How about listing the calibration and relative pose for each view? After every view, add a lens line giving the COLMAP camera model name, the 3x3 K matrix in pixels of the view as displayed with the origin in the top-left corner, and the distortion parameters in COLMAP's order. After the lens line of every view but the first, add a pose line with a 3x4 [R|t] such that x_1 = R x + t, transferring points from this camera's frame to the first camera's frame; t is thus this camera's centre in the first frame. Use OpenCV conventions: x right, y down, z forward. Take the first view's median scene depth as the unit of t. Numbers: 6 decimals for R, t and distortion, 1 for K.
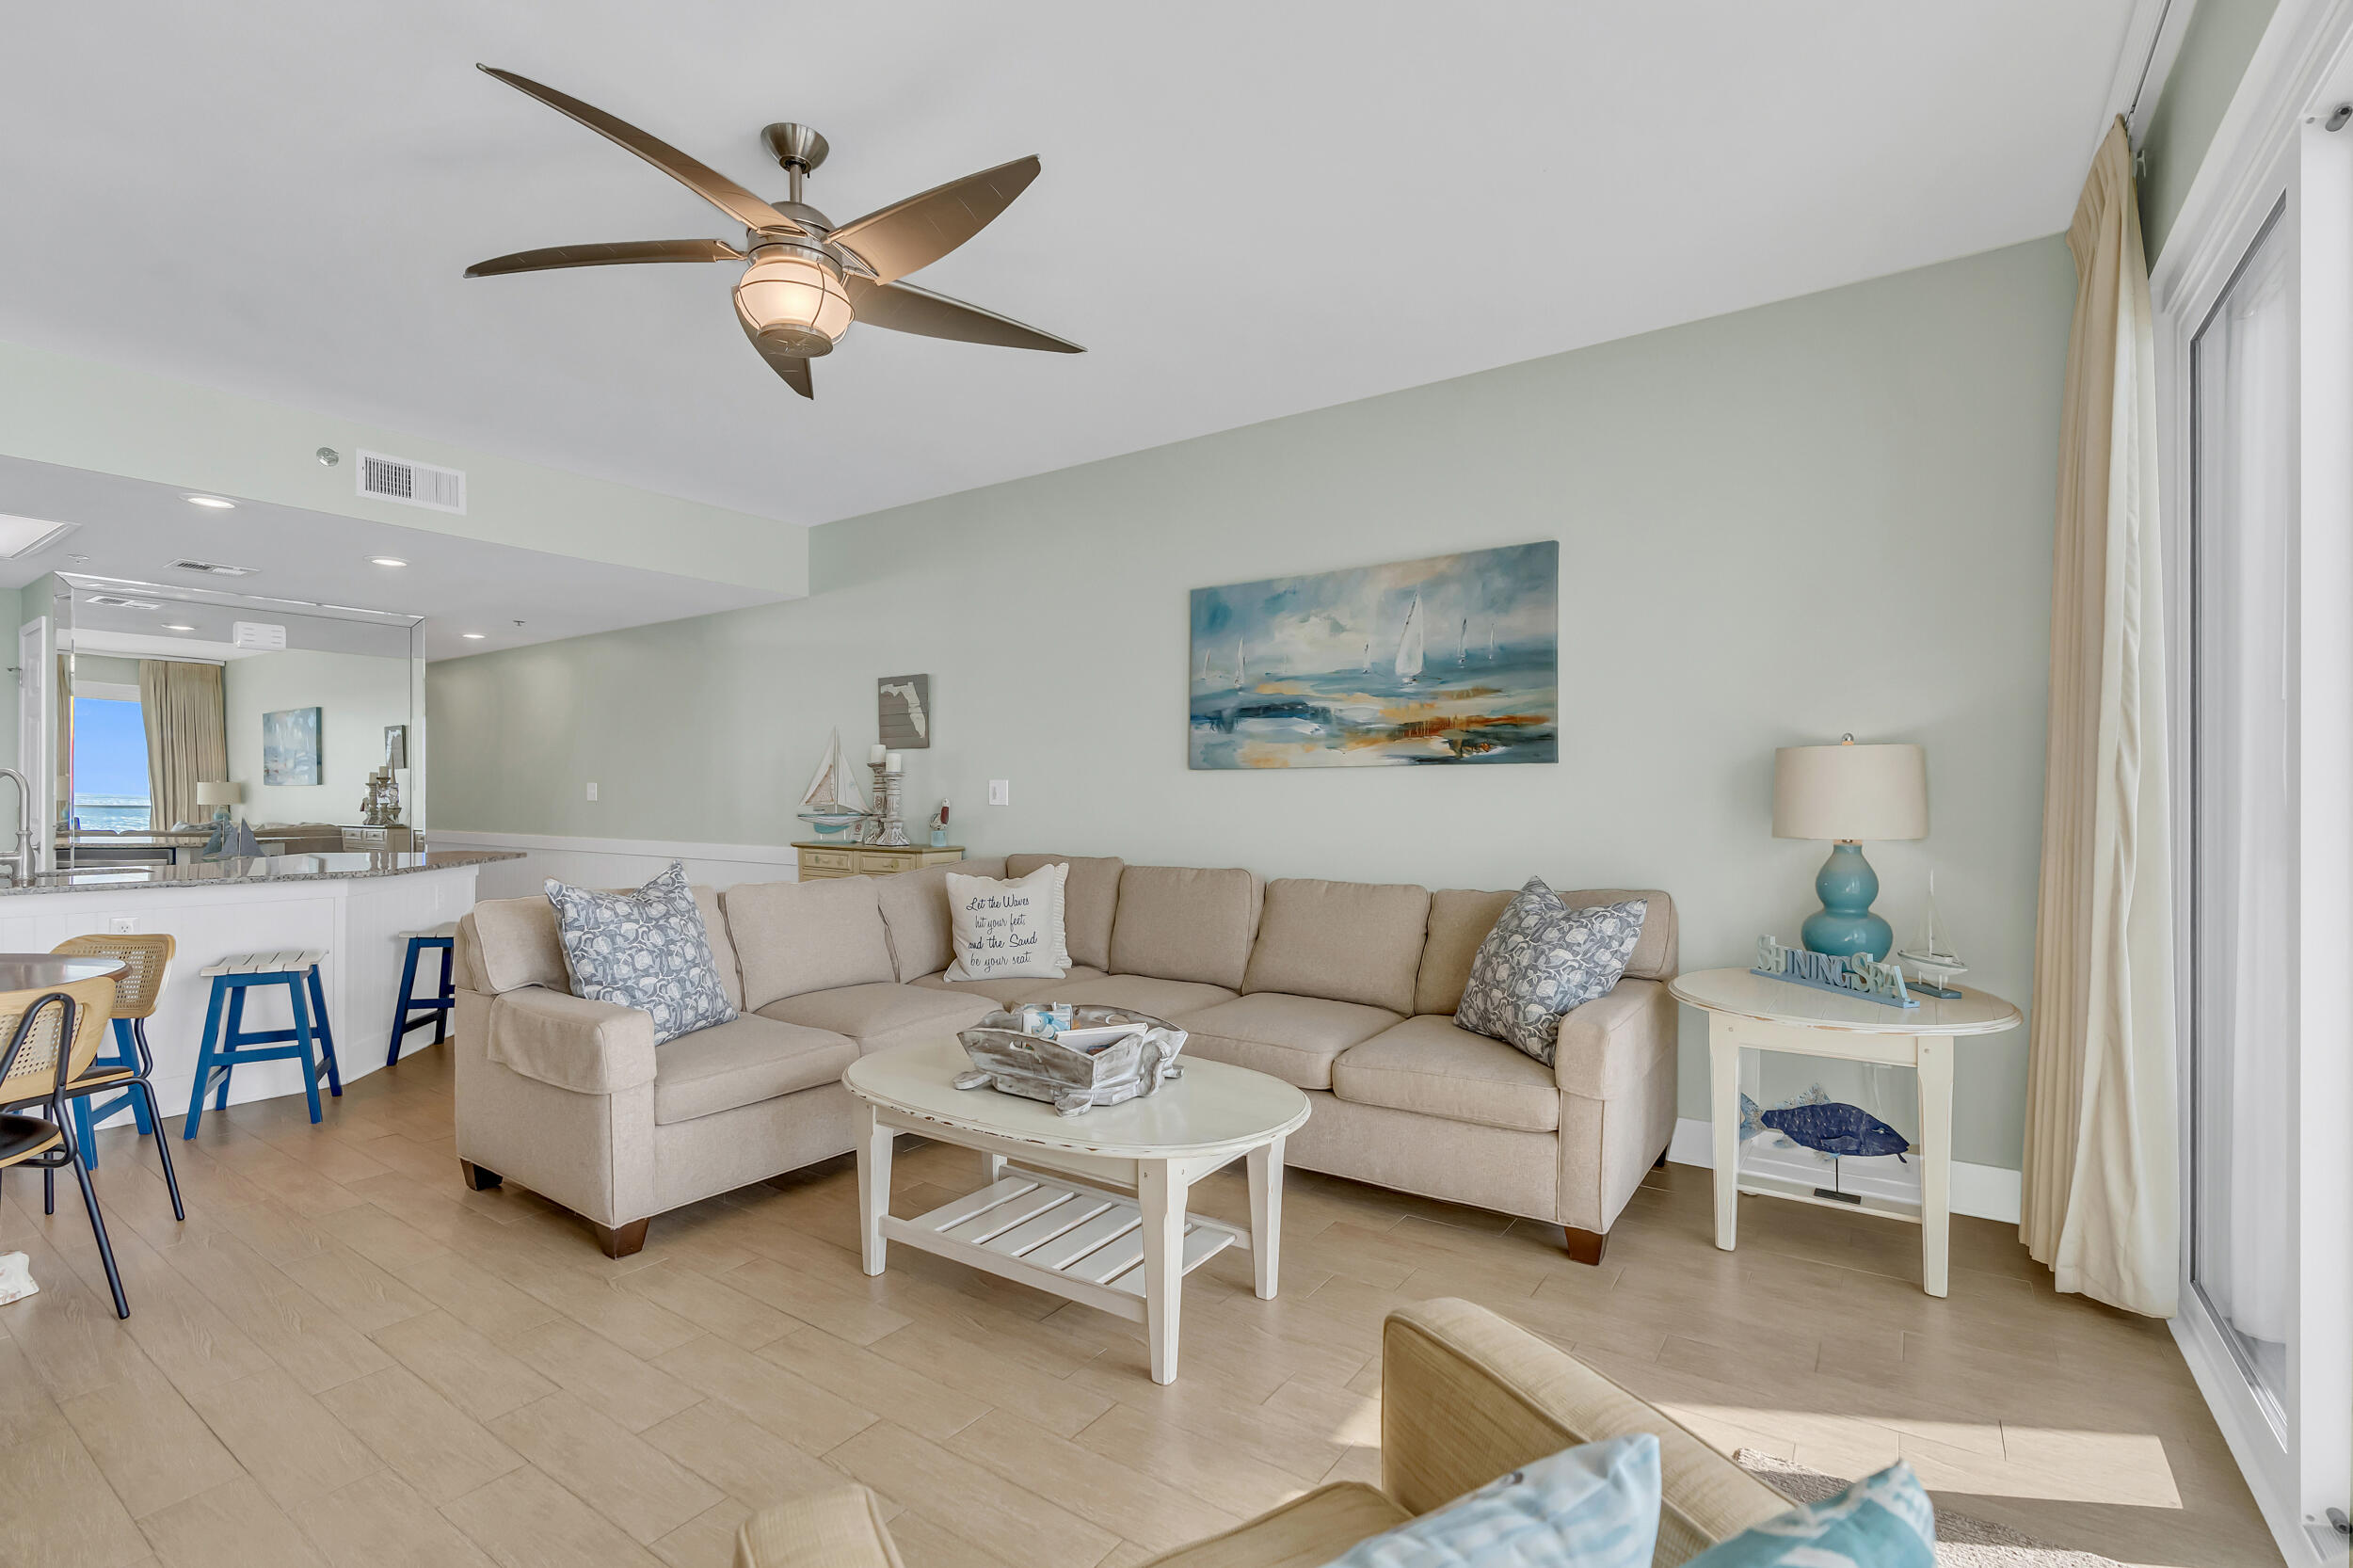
lens RADIAL K [[1047.0, 0, 1183.6], [0, 1047.0, 797.7], [0, 0, 1]] dist [-0.001837, 0.000278]
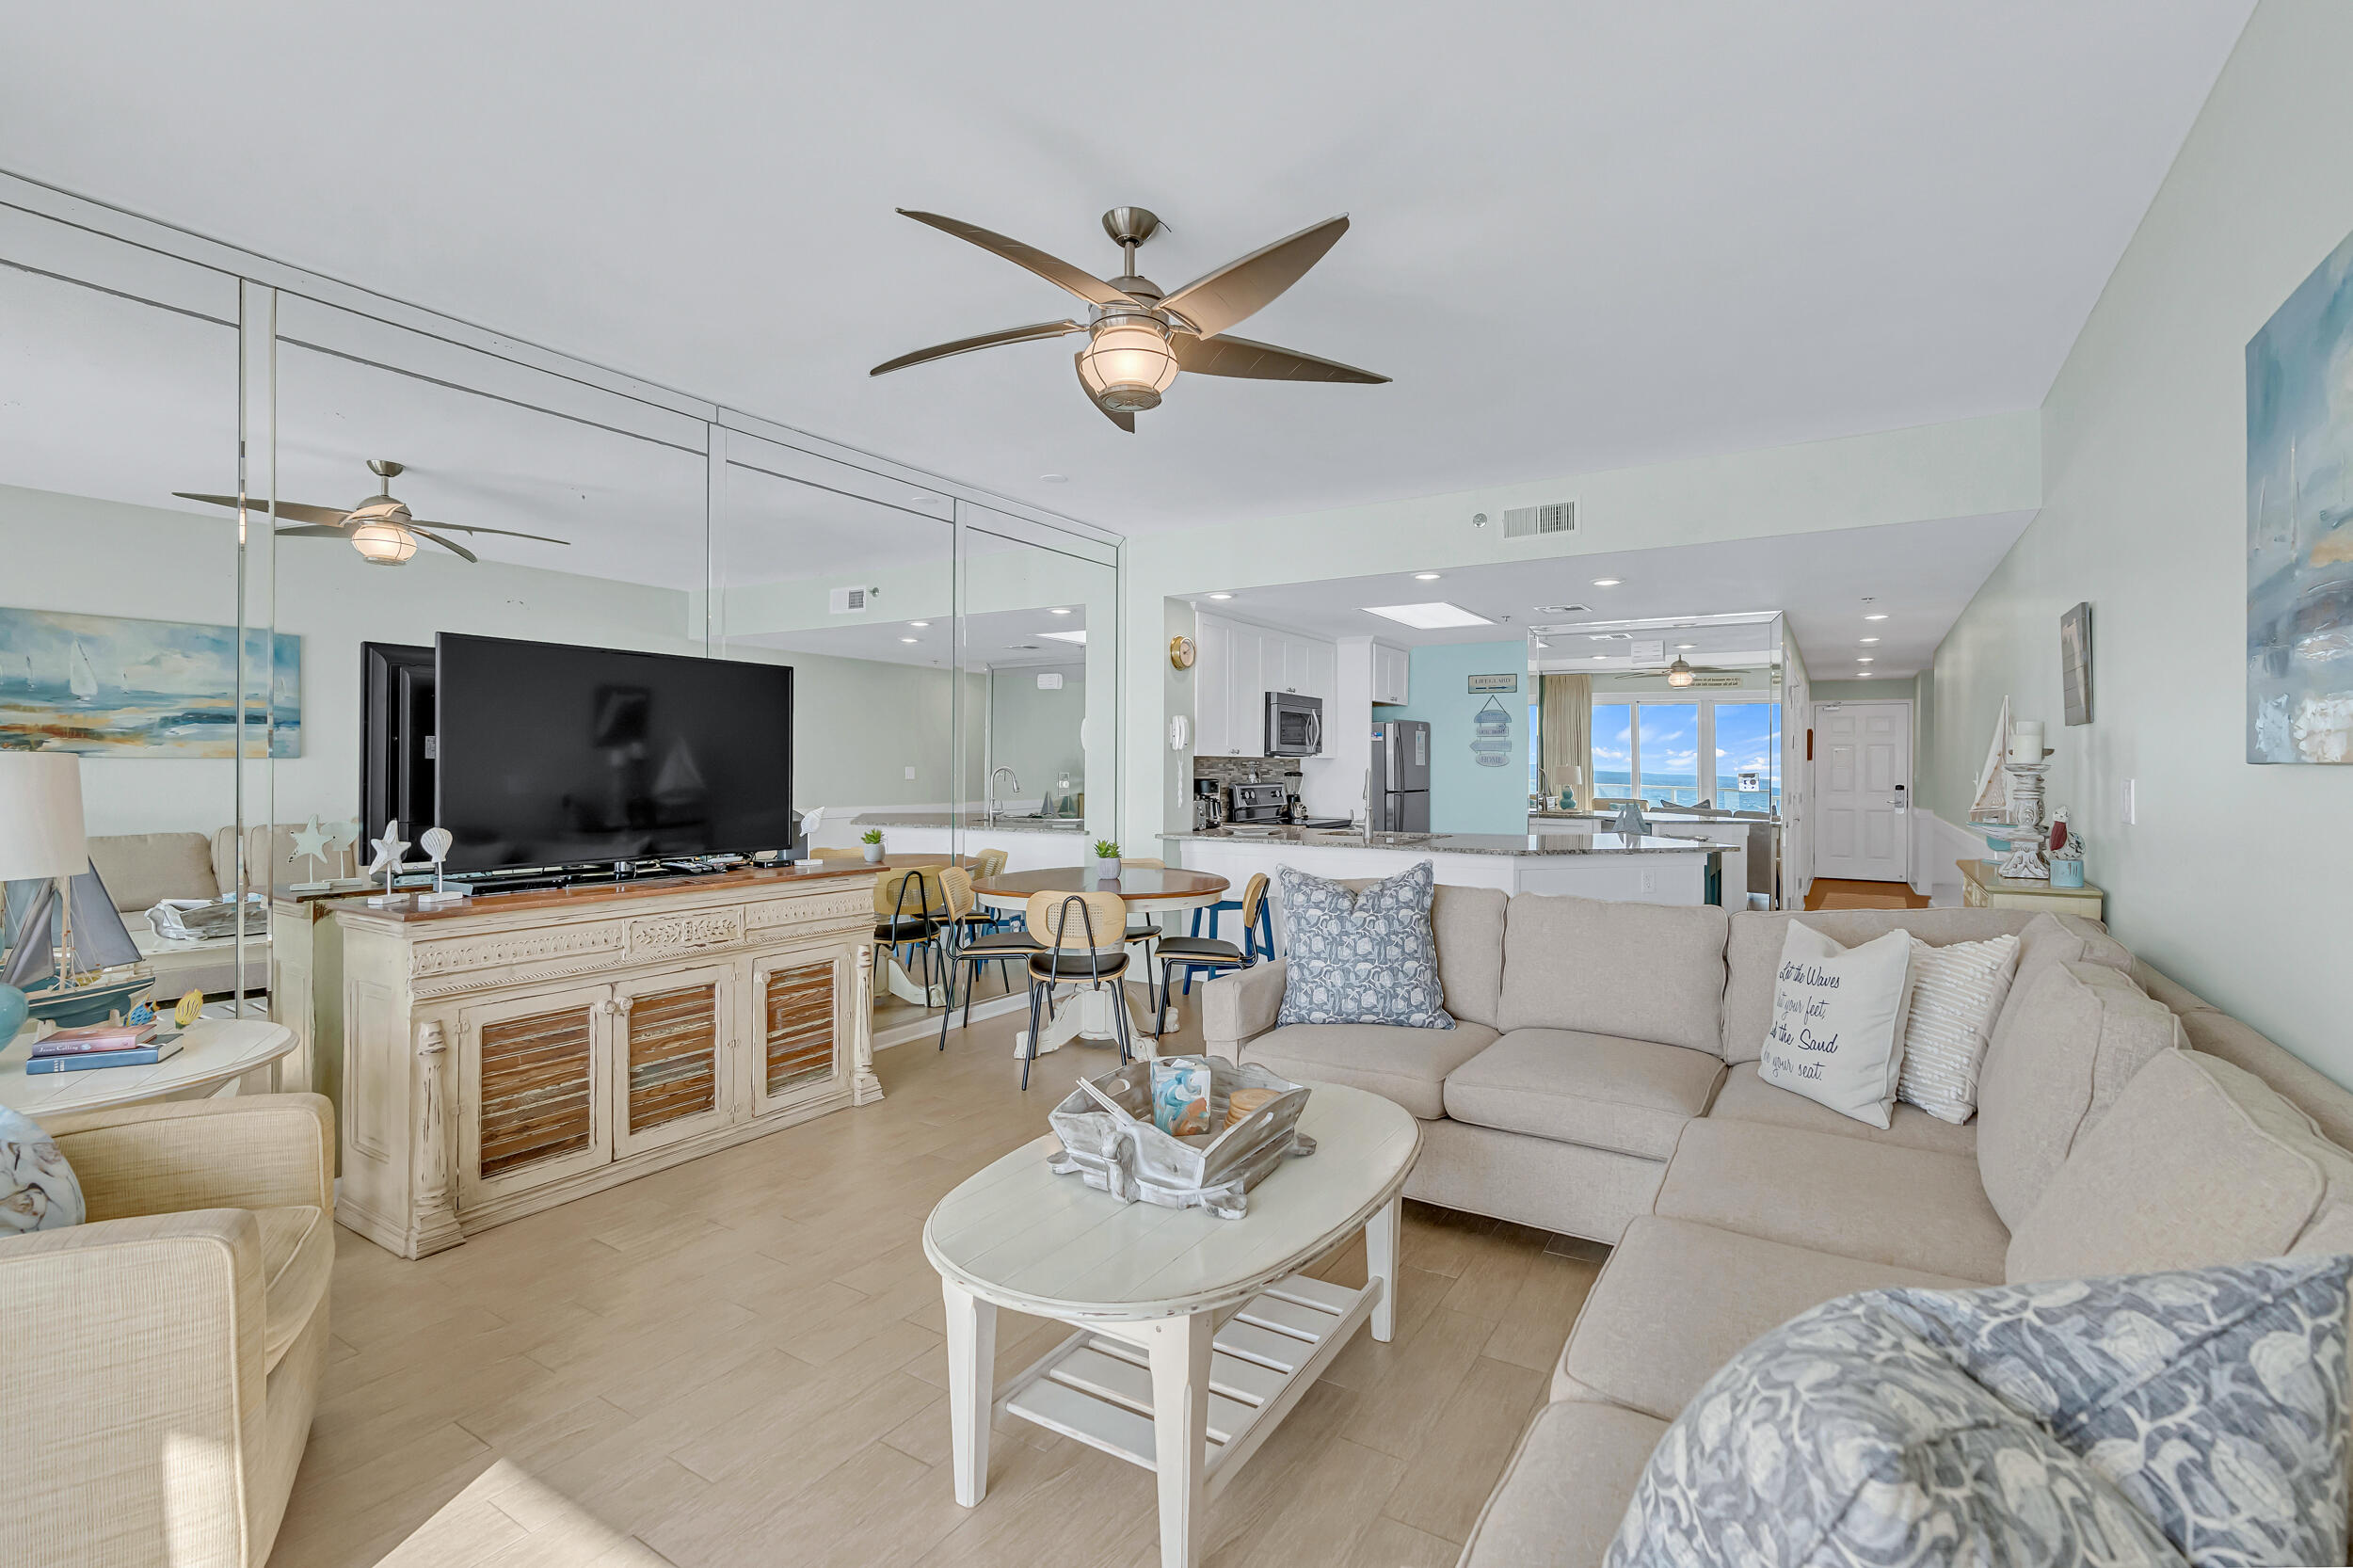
lens RADIAL K [[1082.2, 0, 1187.6], [0, 1082.2, 778.1], [0, 0, 1]] dist [-0.002016, 0.000212]
pose [[0.049079, 0.008863, -0.998756, 0.611018], [-0.006928, 0.999940, 0.008533, -0.031134], [0.998771, 0.006501, 0.049137, 0.768383]]
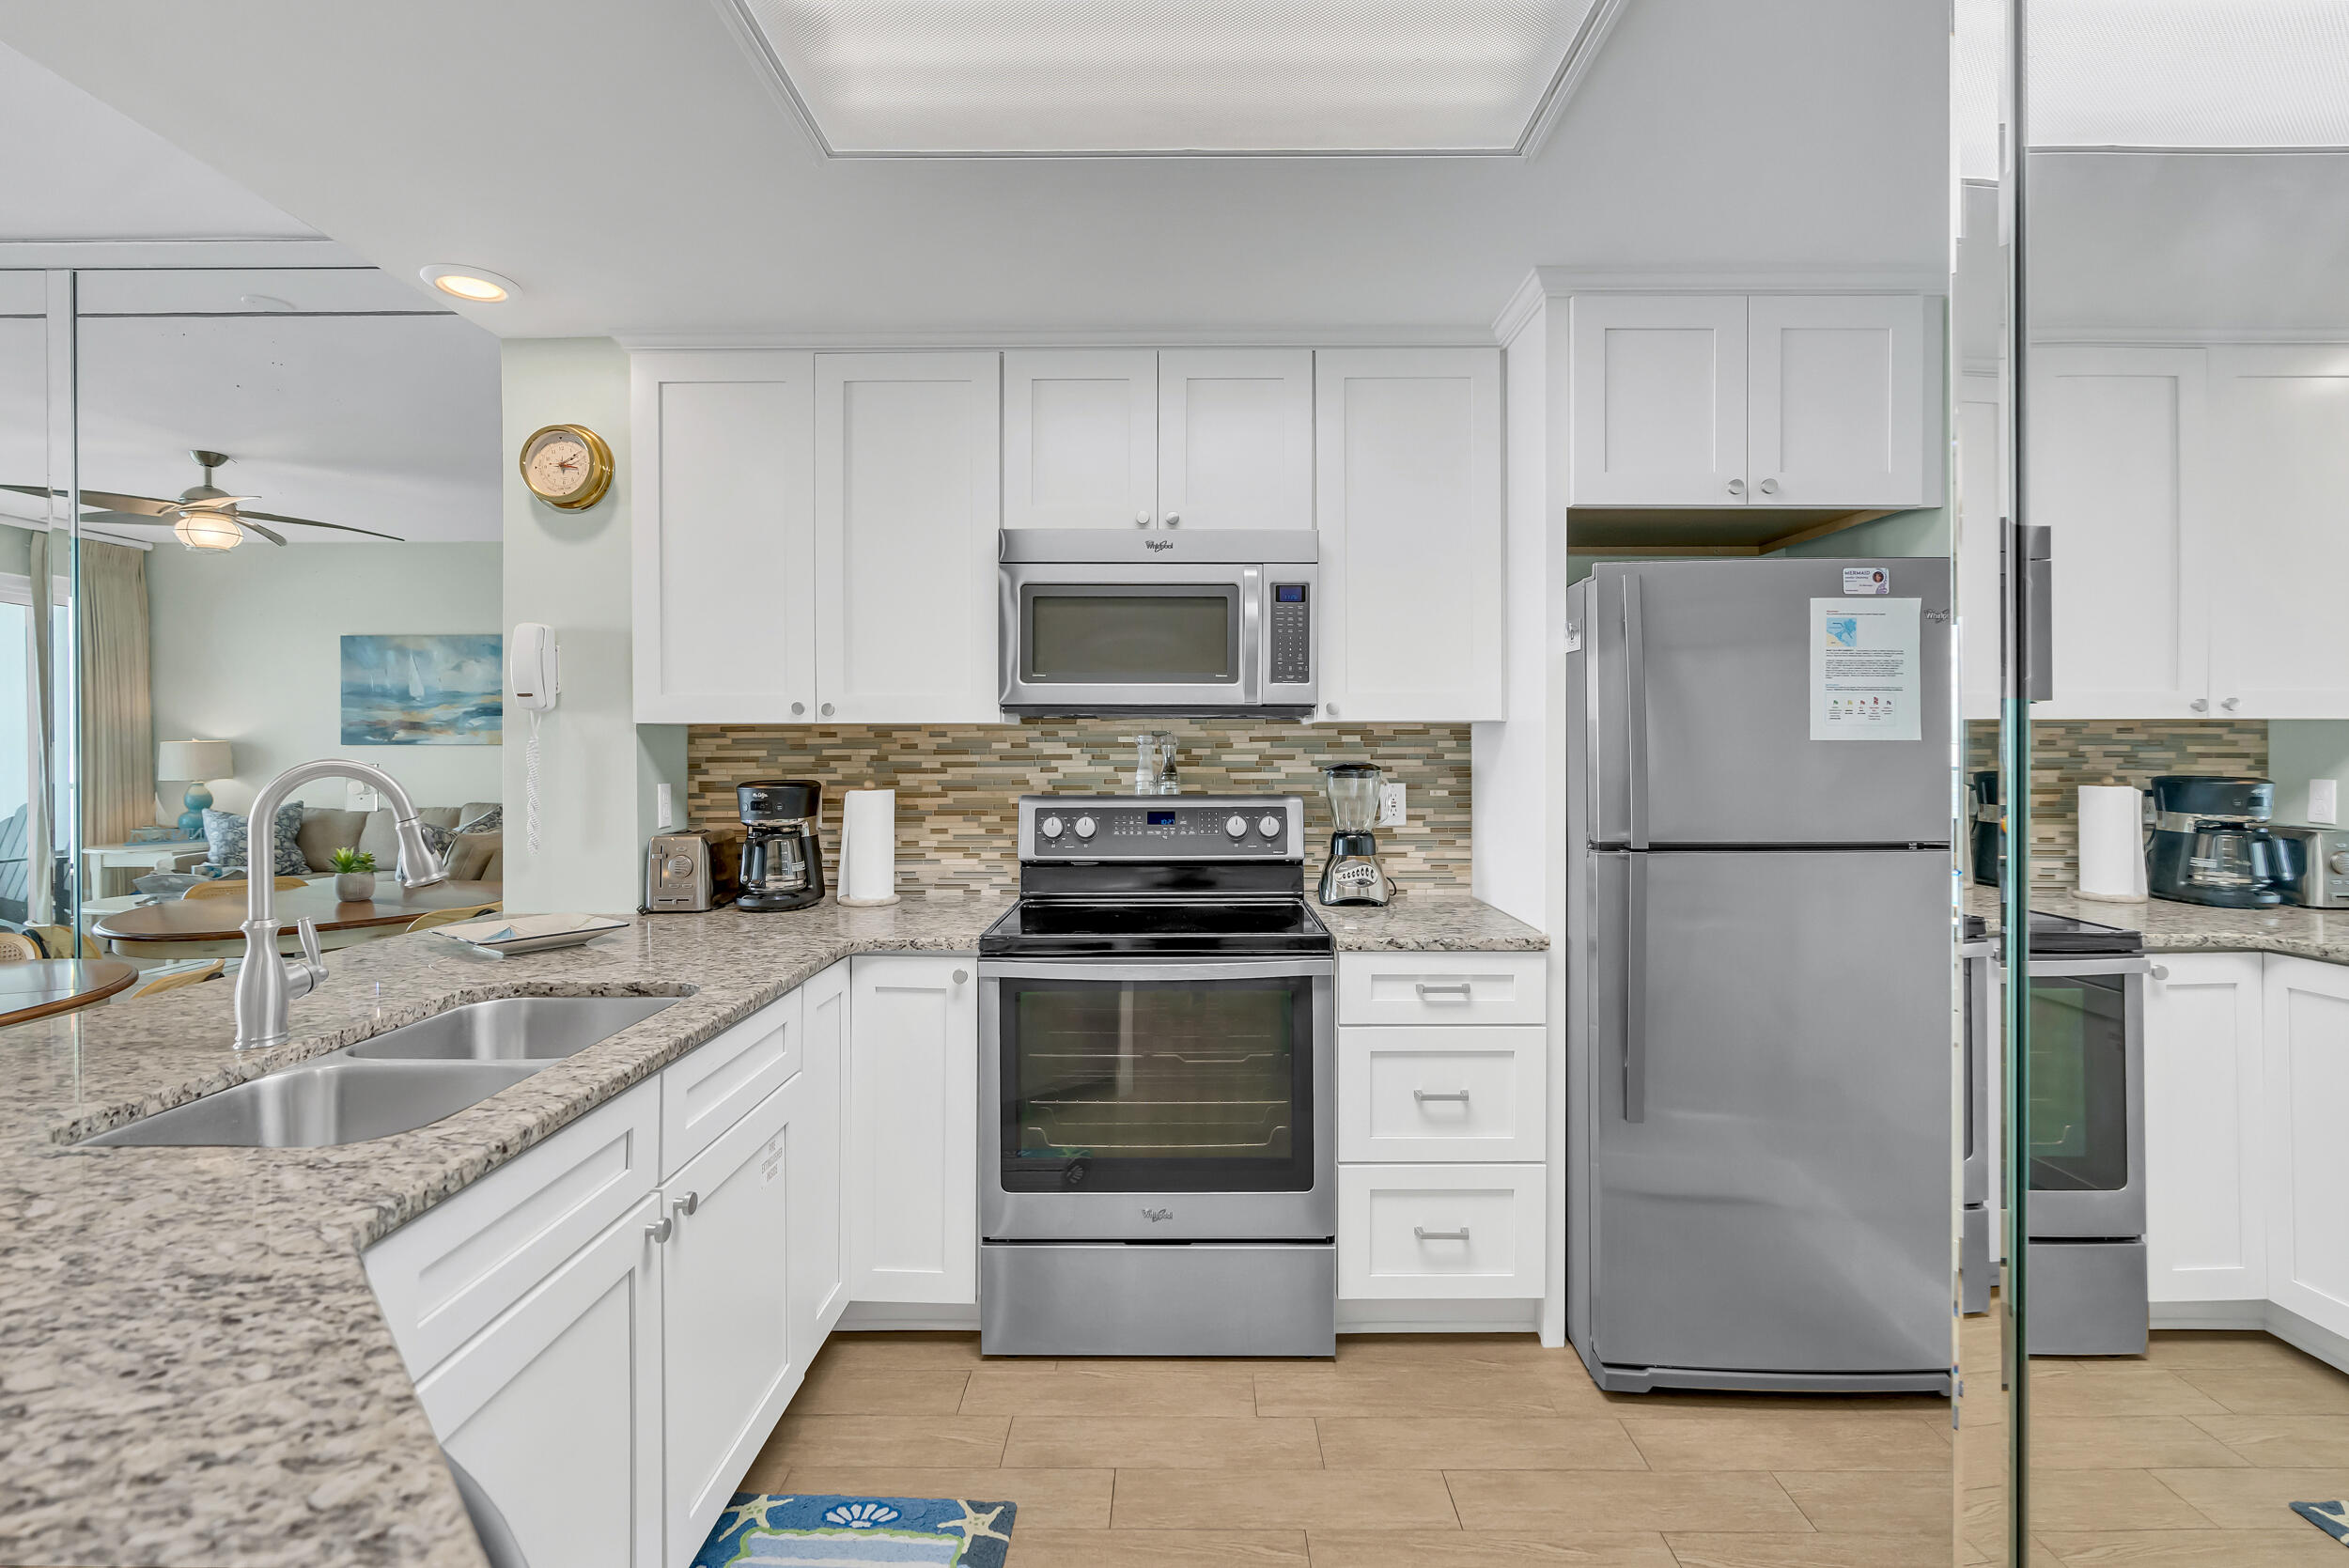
lens RADIAL K [[1061.3, 0, 1173.4], [0, 1061.3, 754.3], [0, 0, 1]] dist [-0.006739, 0.000920]
pose [[-0.830849, 0.002512, -0.556493, -1.411805], [-0.002350, 0.999965, 0.008022, -0.040294], [0.556493, 0.007973, -0.830814, 1.799569]]
